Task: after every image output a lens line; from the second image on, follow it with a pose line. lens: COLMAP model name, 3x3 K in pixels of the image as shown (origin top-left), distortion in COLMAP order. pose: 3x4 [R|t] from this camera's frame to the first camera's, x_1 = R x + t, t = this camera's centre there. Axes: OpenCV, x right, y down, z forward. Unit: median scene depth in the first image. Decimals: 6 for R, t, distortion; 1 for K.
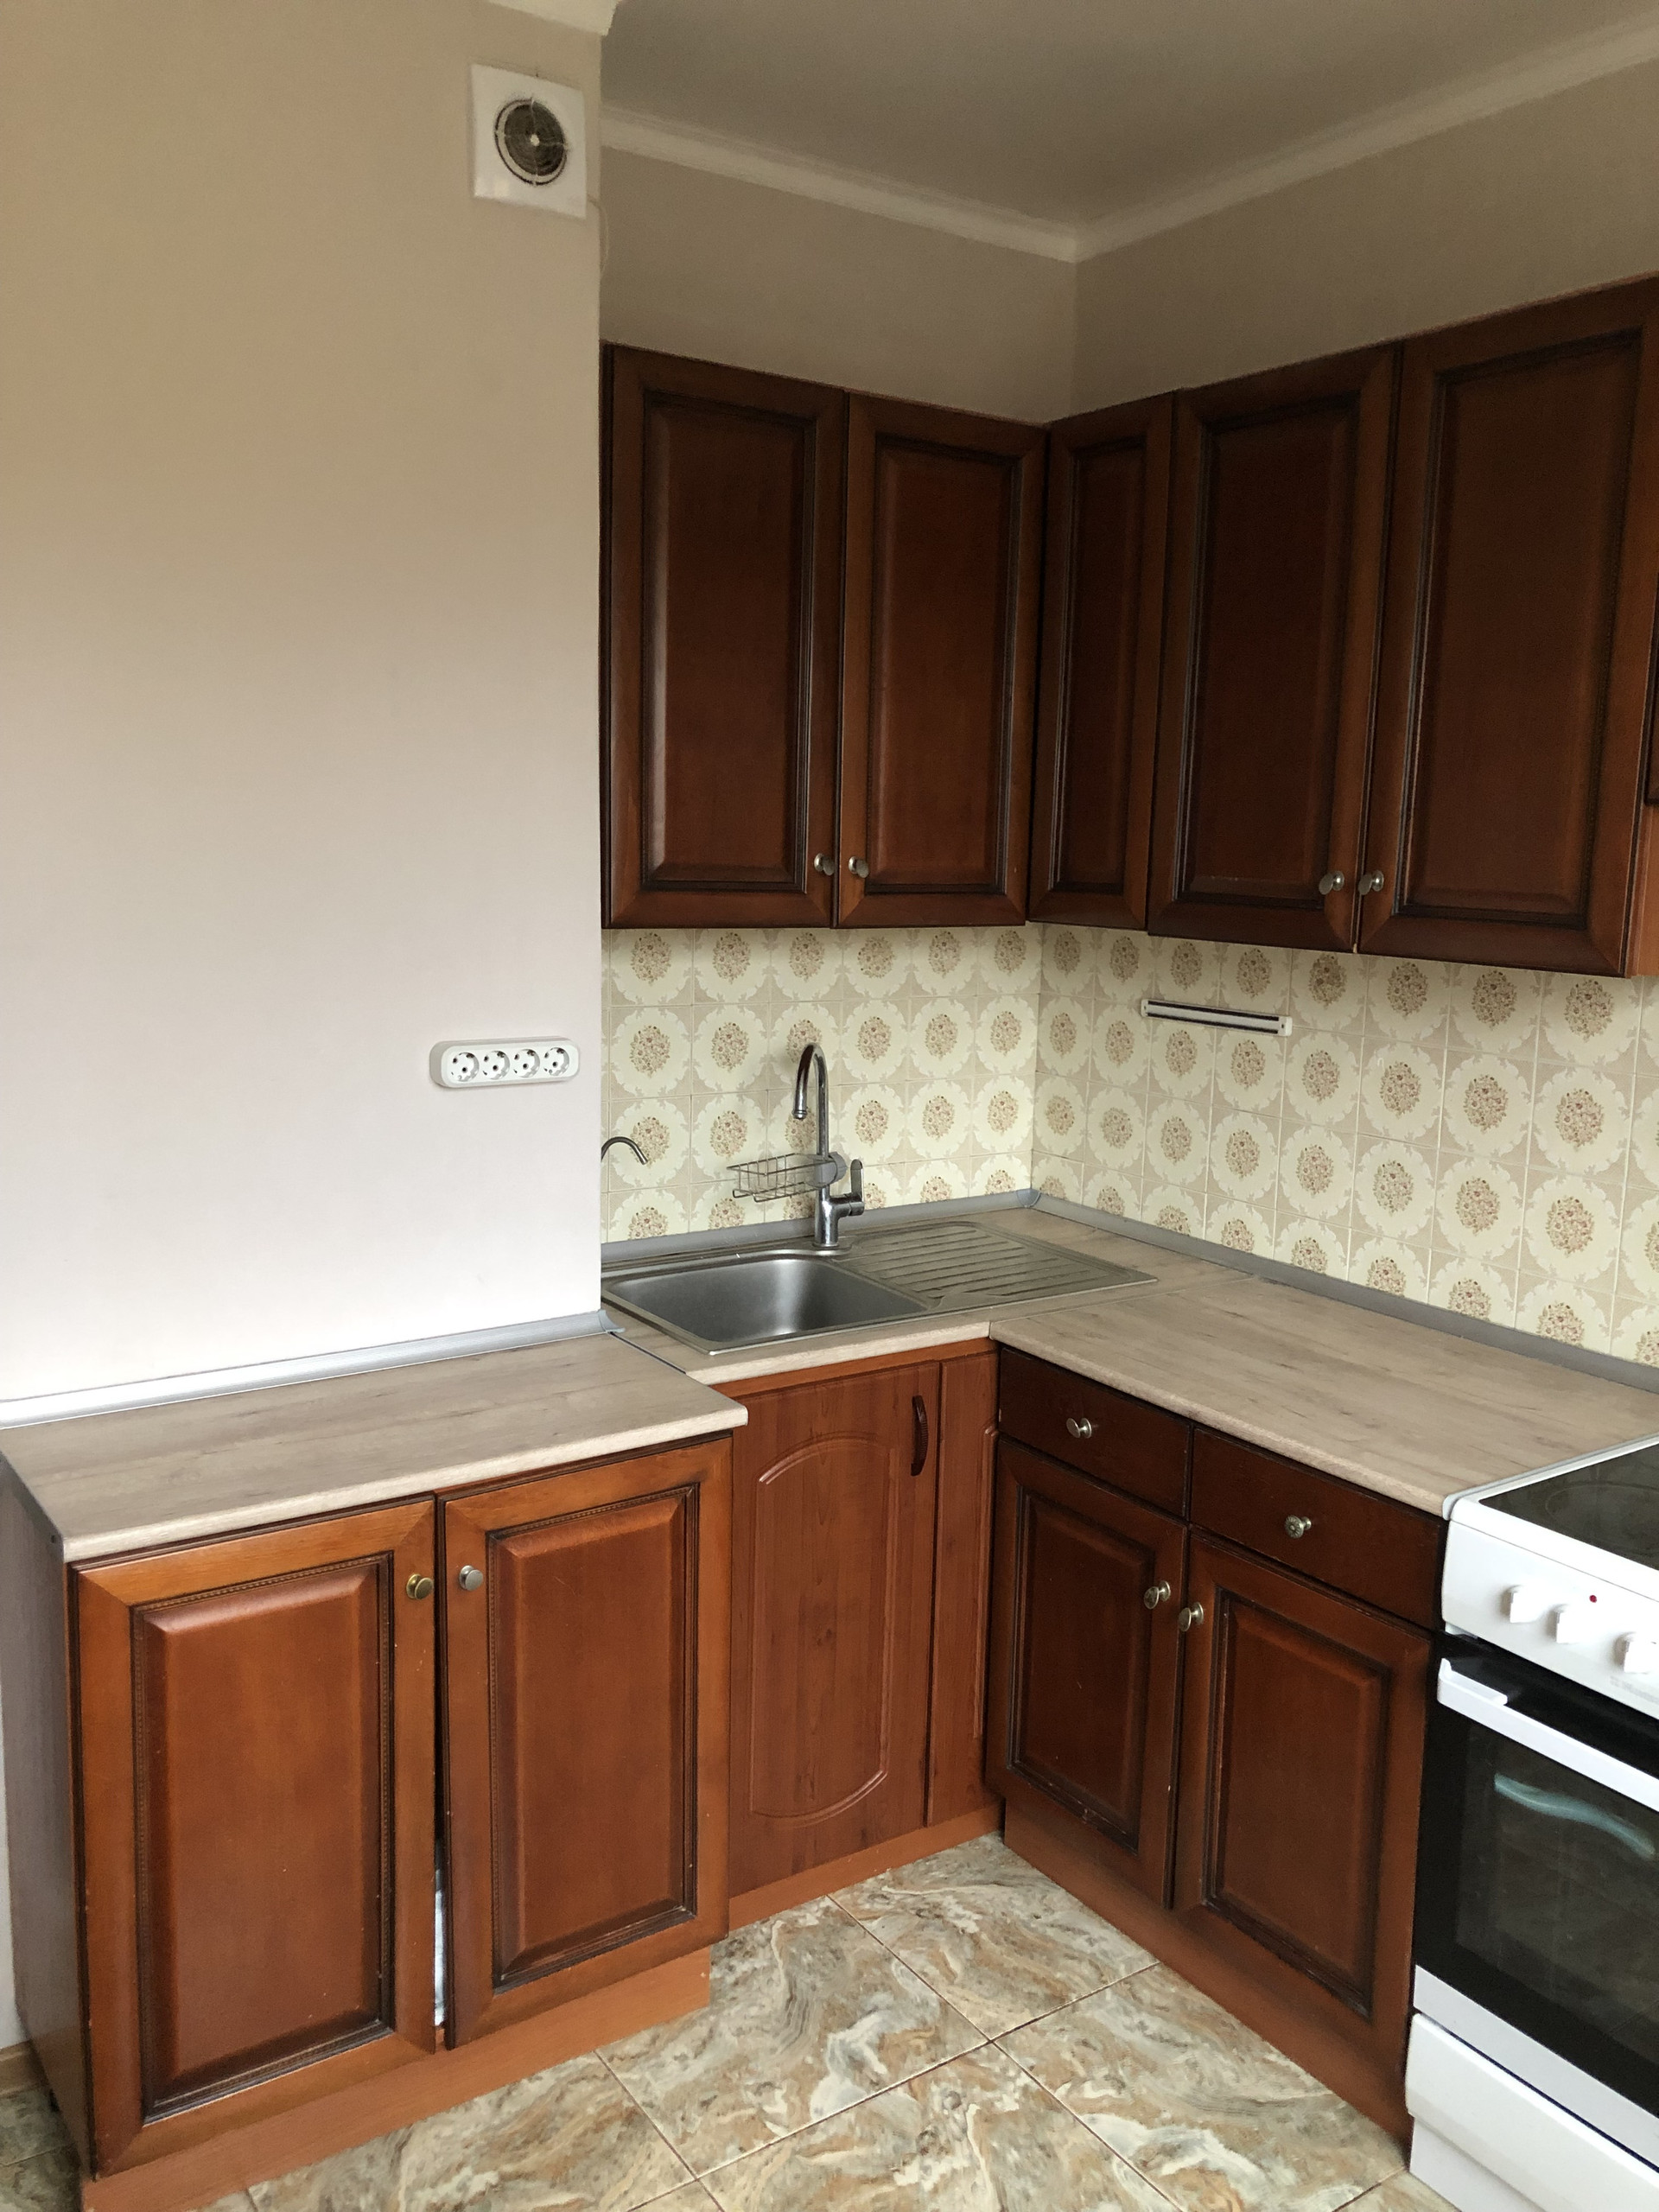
lens RADIAL K [[1811.1, 0, 824.3], [0, 1811.1, 1101.5], [0, 0, 1]] dist [0.015244, -0.015411]
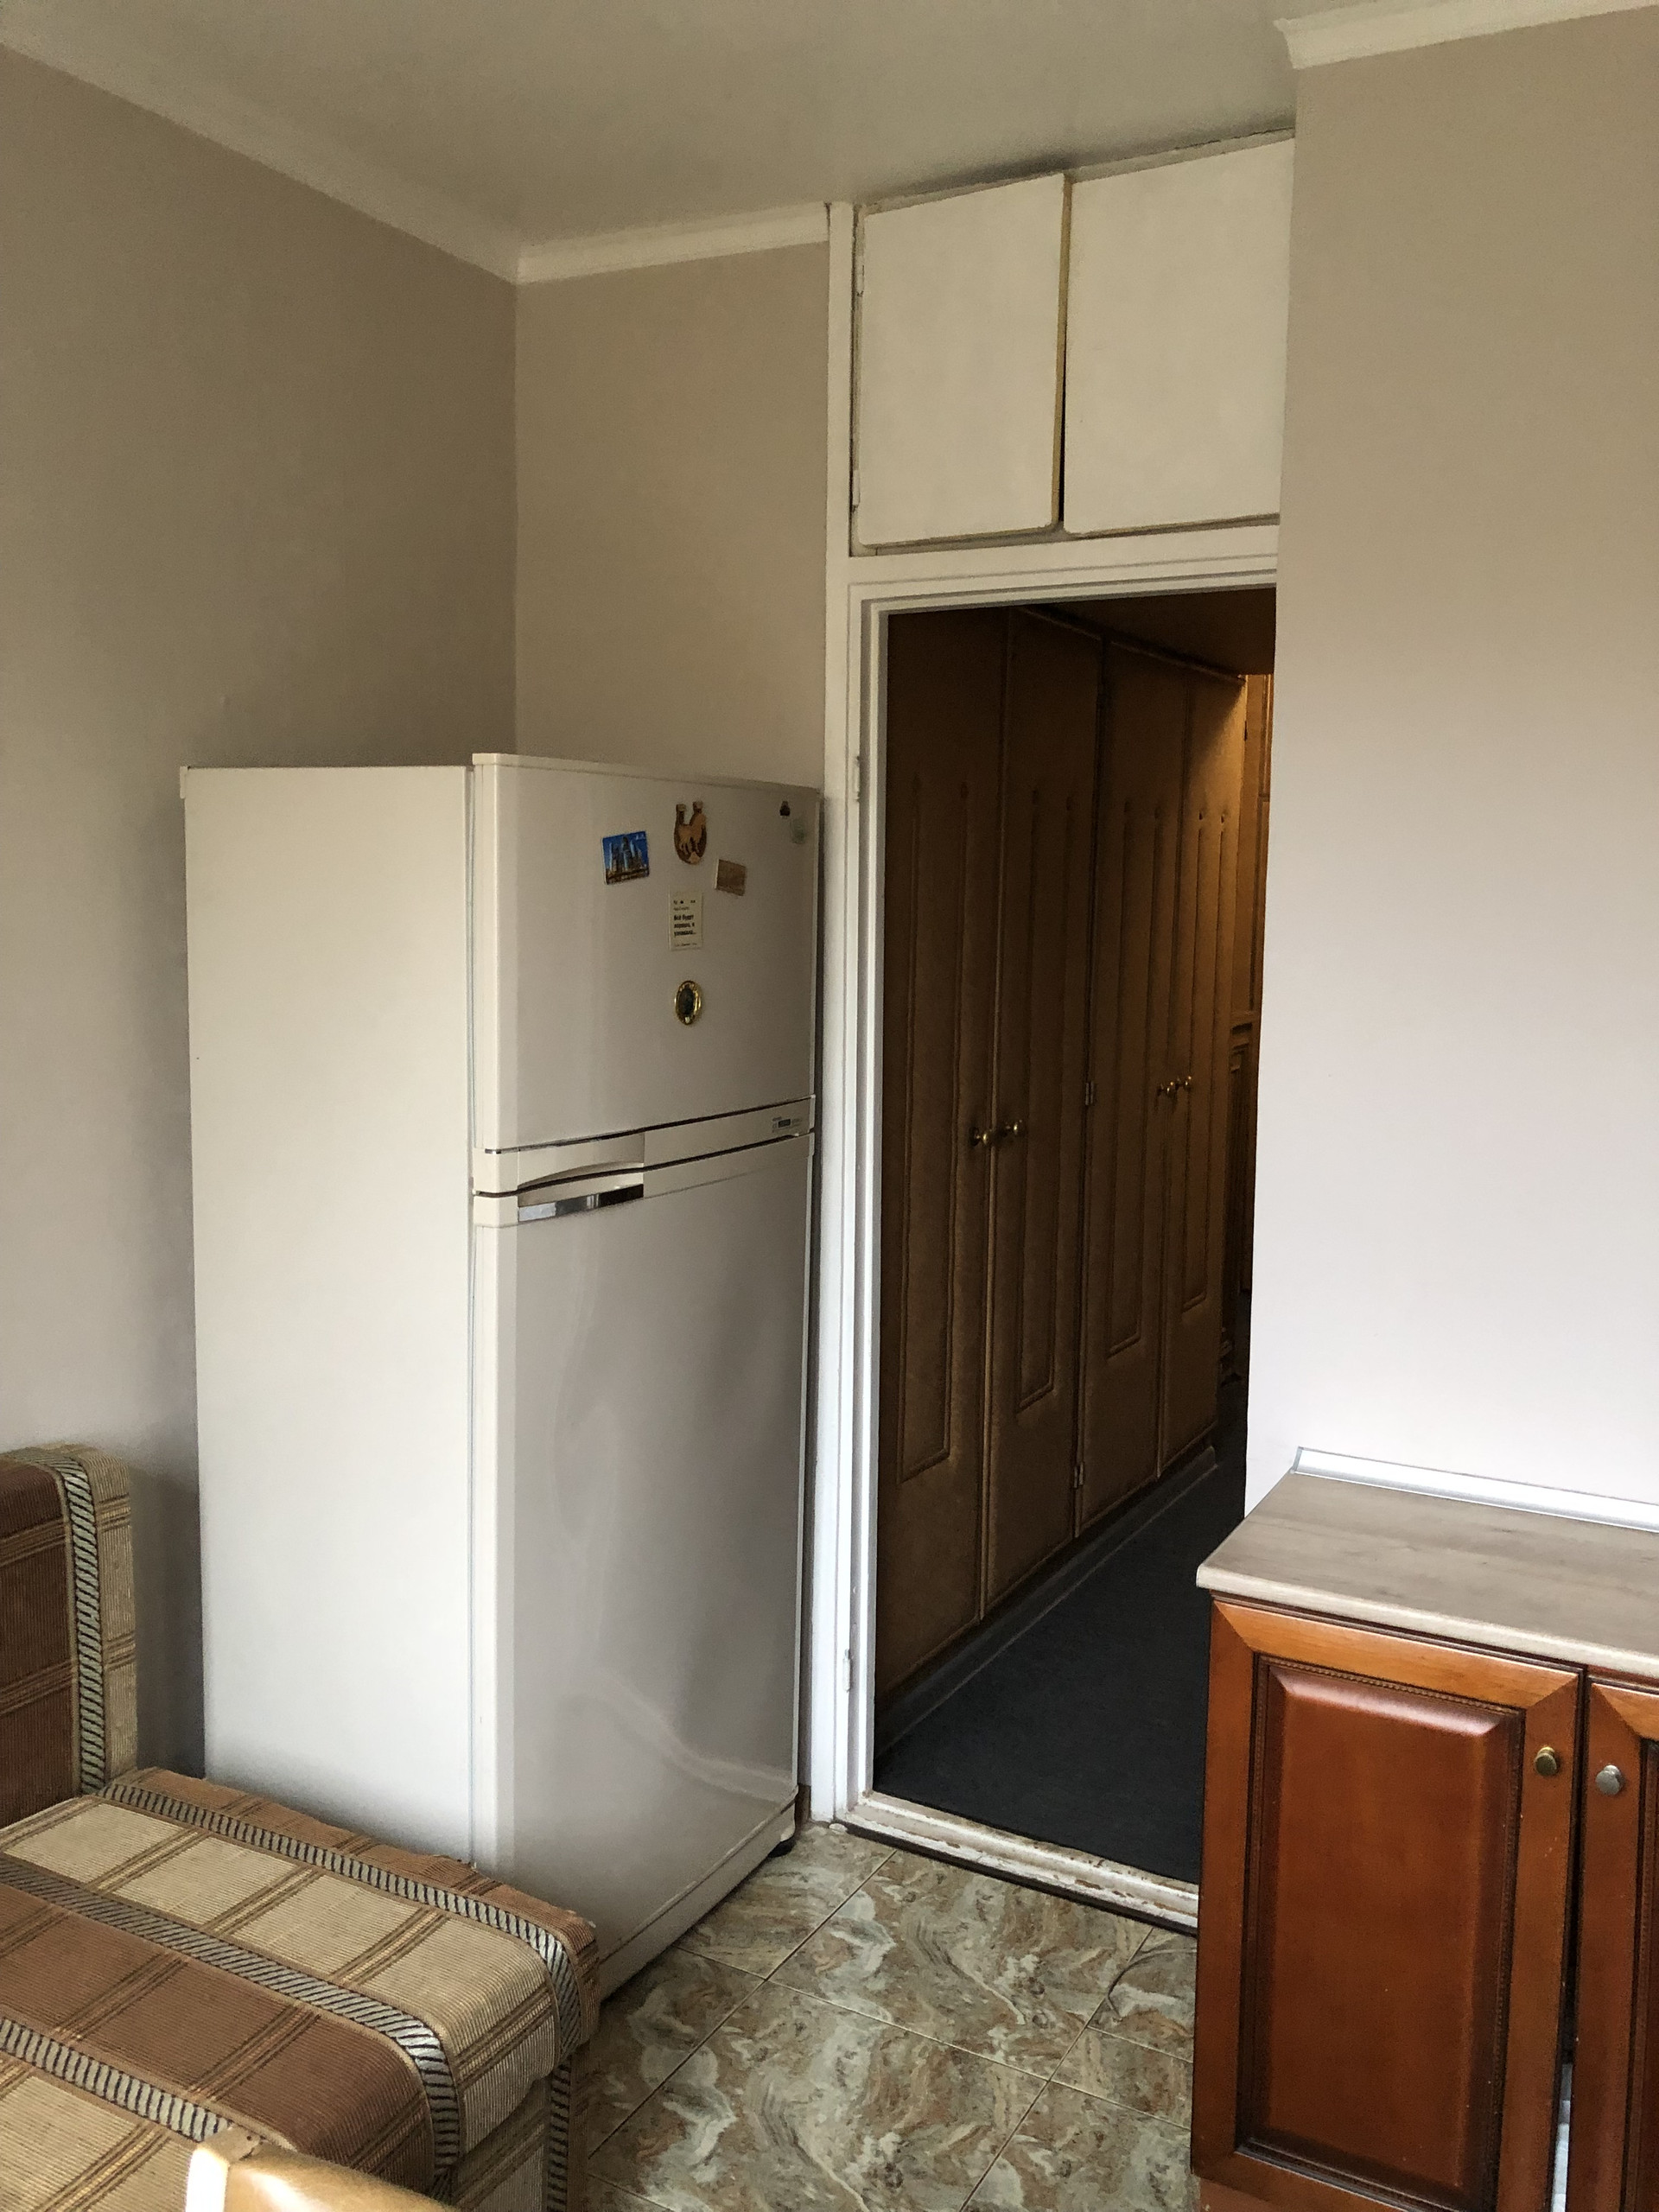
lens RADIAL K [[1811.1, 0, 831.7], [0, 1811.1, 1111.4], [0, 0, 1]] dist [0.015244, -0.015411]
pose [[0.457258, 0.087432, -0.885026, 0.343051], [-0.134651, 0.990489, 0.028282, -0.026866], [0.879081, 0.106238, 0.464682, 0.209533]]
